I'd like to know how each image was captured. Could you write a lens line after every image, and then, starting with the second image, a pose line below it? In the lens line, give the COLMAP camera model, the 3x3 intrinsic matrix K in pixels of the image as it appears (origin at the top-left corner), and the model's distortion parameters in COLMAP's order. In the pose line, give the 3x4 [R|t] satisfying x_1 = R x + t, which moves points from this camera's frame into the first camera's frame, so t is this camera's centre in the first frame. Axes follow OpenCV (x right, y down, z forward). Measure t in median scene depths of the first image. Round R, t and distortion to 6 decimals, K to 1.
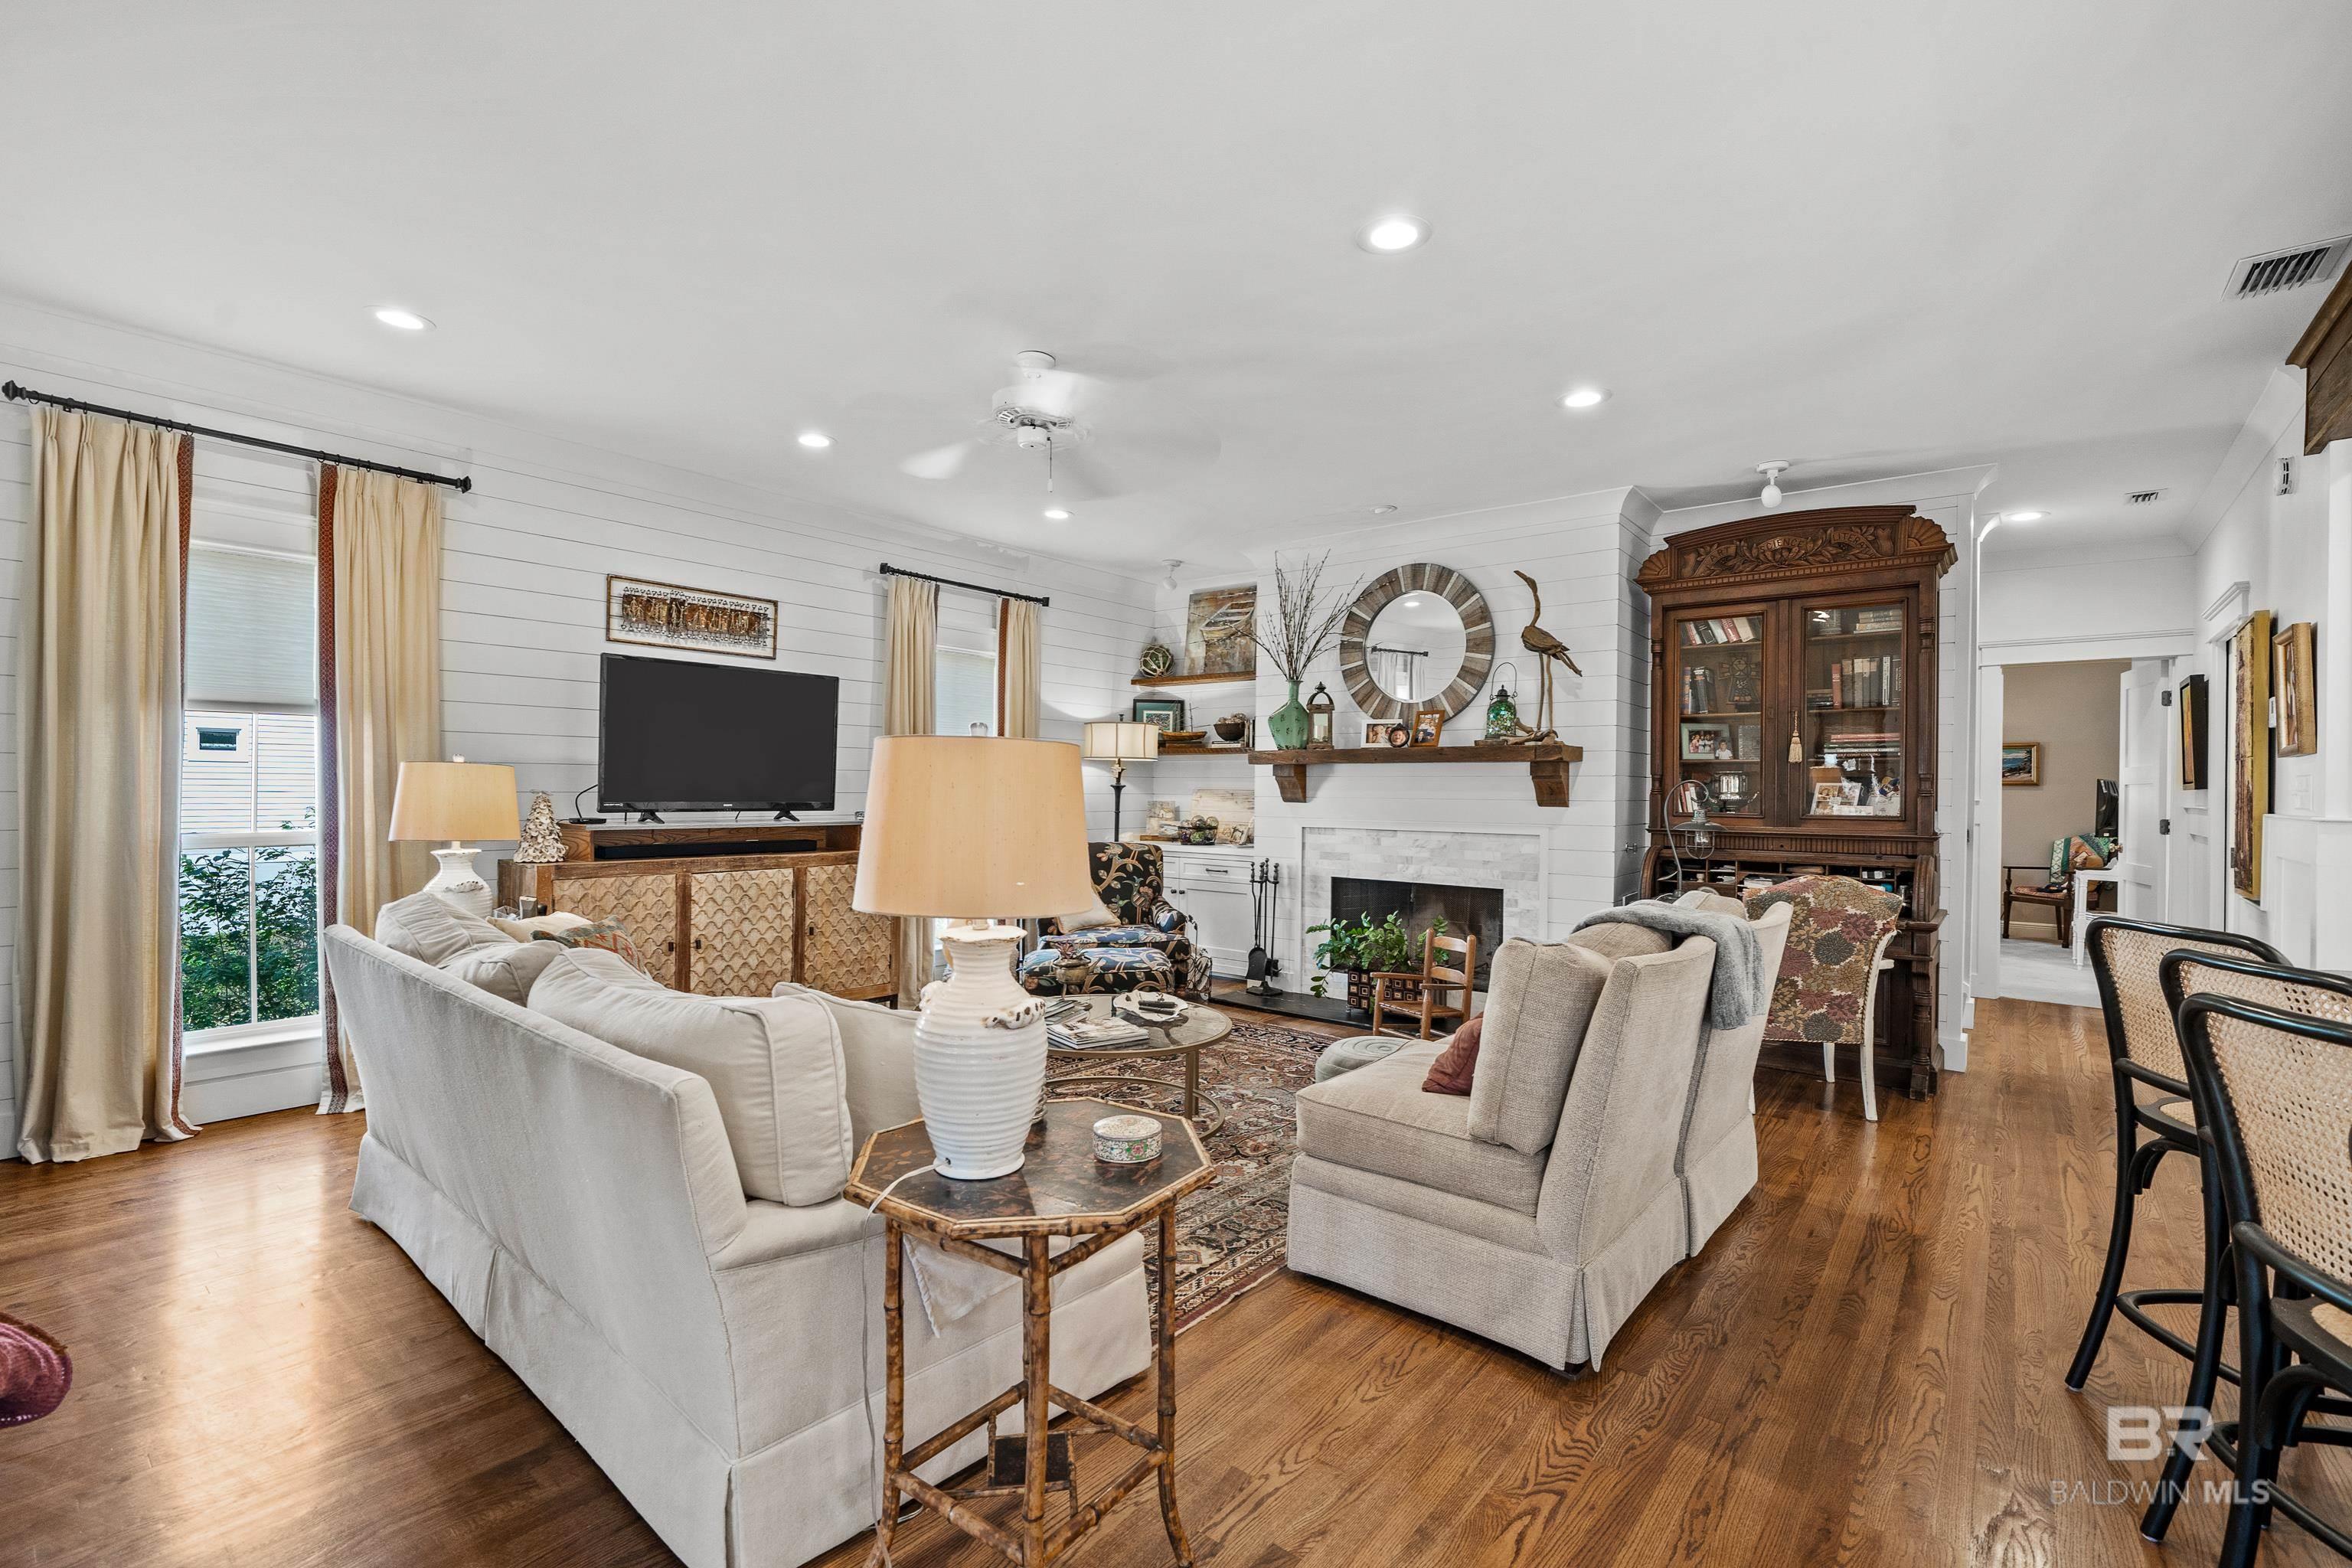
lens RADIAL K [[1038.5, 0, 1169.5], [0, 1038.5, 789.5], [0, 0, 1]] dist [0.002941, 0.000143]
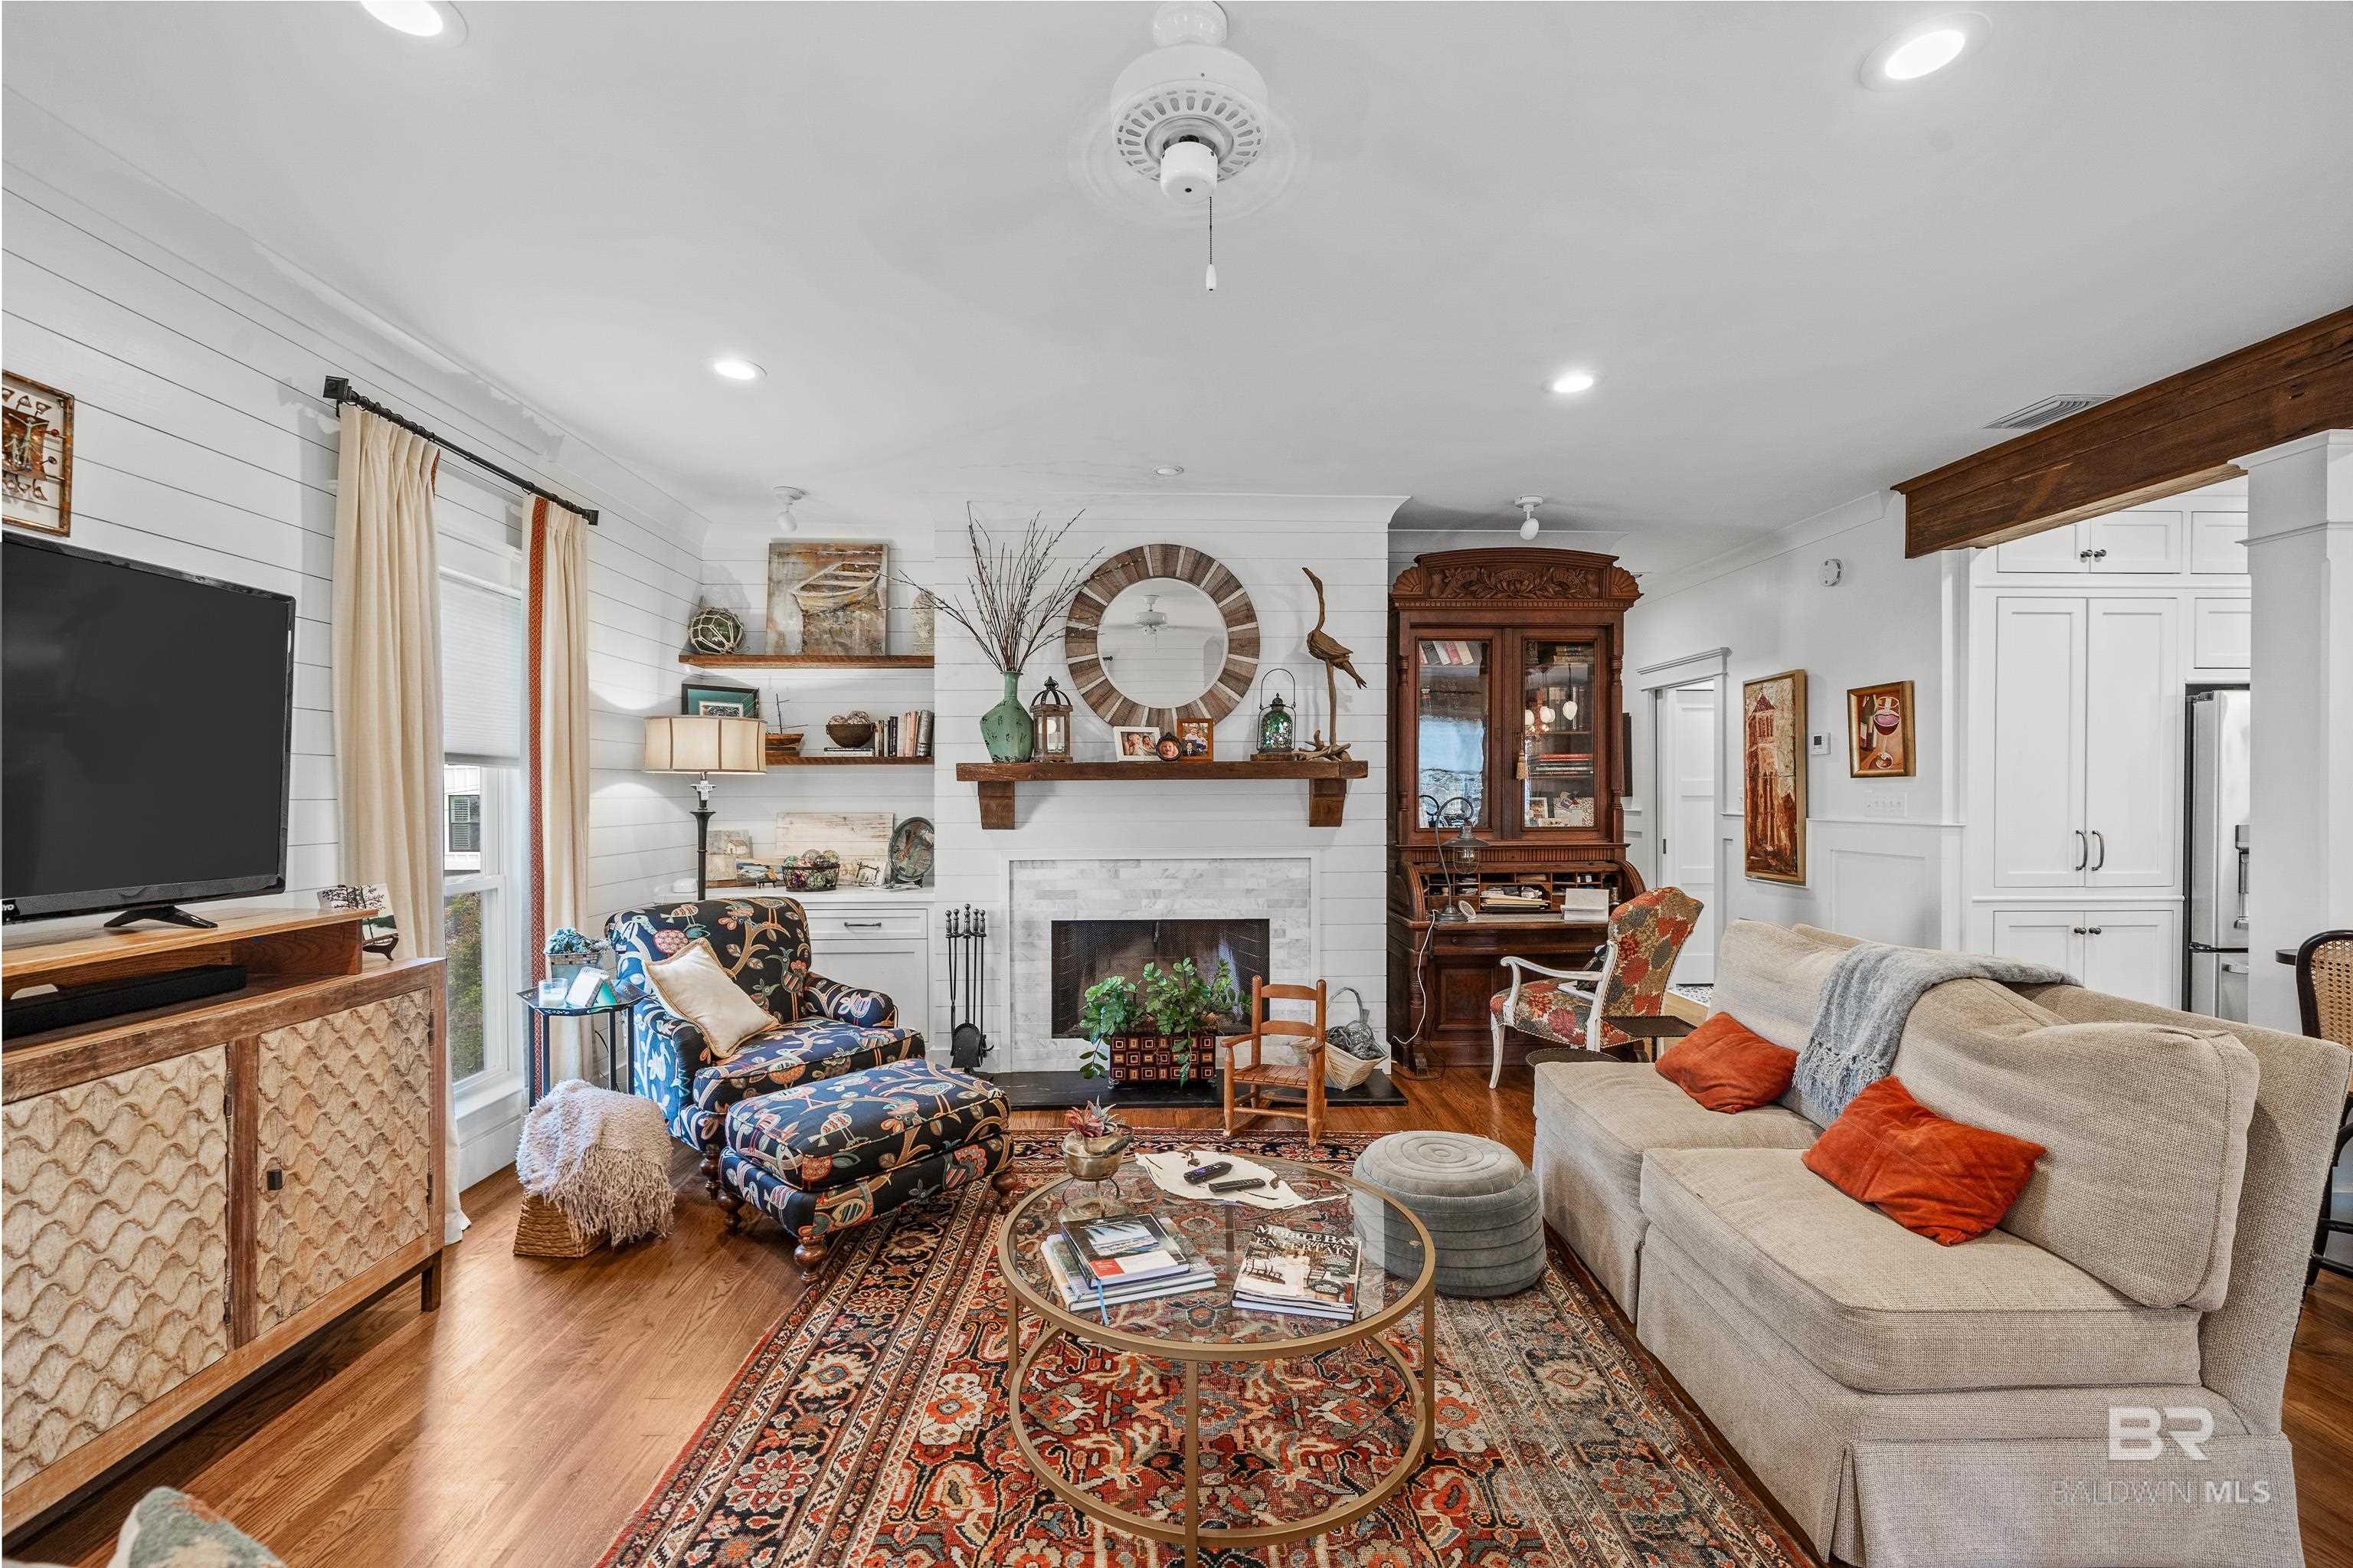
lens RADIAL K [[980.9, 0, 1177.1], [0, 980.9, 799.2], [0, 0, 1]] dist [-0.001360, 0.000113]
pose [[0.751418, -0.017920, 0.659583, -0.307548], [0.012746, 0.999839, 0.012644, -0.020735], [-0.659703, -0.001094, 0.751526, 0.419356]]
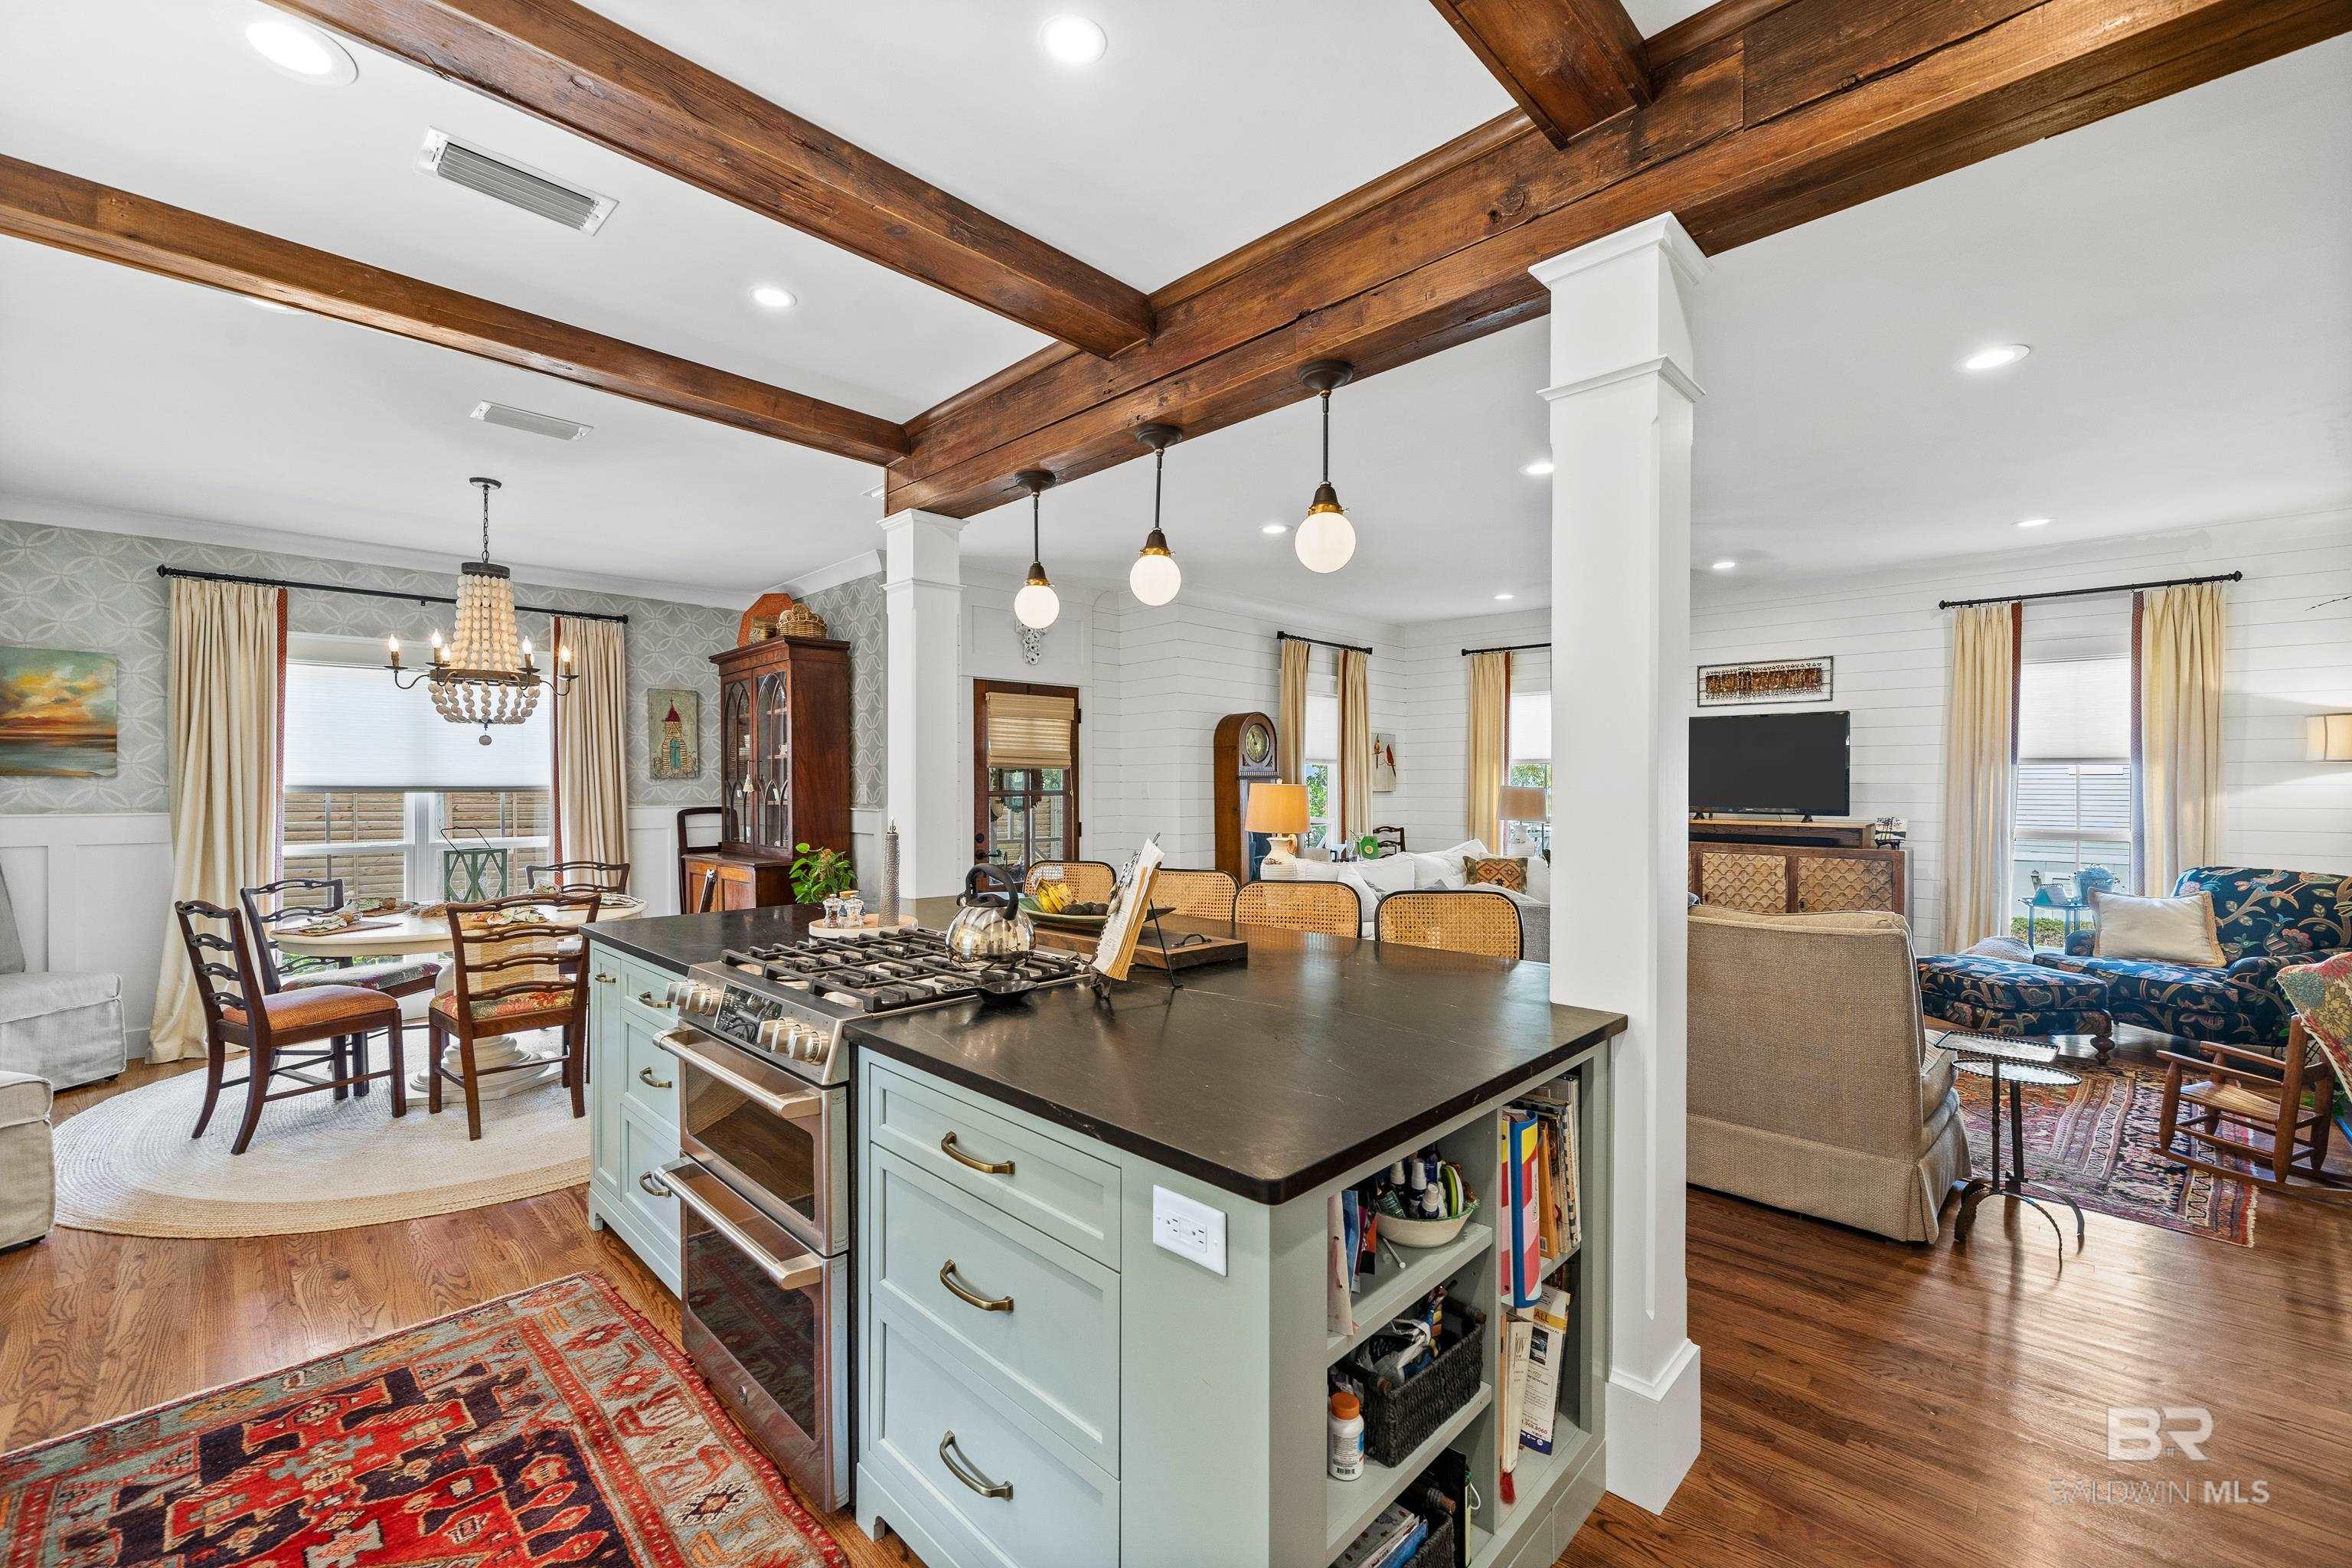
lens RADIAL K [[953.7, 0, 1170.9], [0, 953.7, 791.9], [0, 0, 1]] dist [-0.004287, 0.001022]
pose [[-0.090166, -0.001717, -0.995925, 0.897804], [-0.005445, 0.999984, -0.001231, -0.003756], [0.995912, 0.005311, -0.090174, 0.277301]]
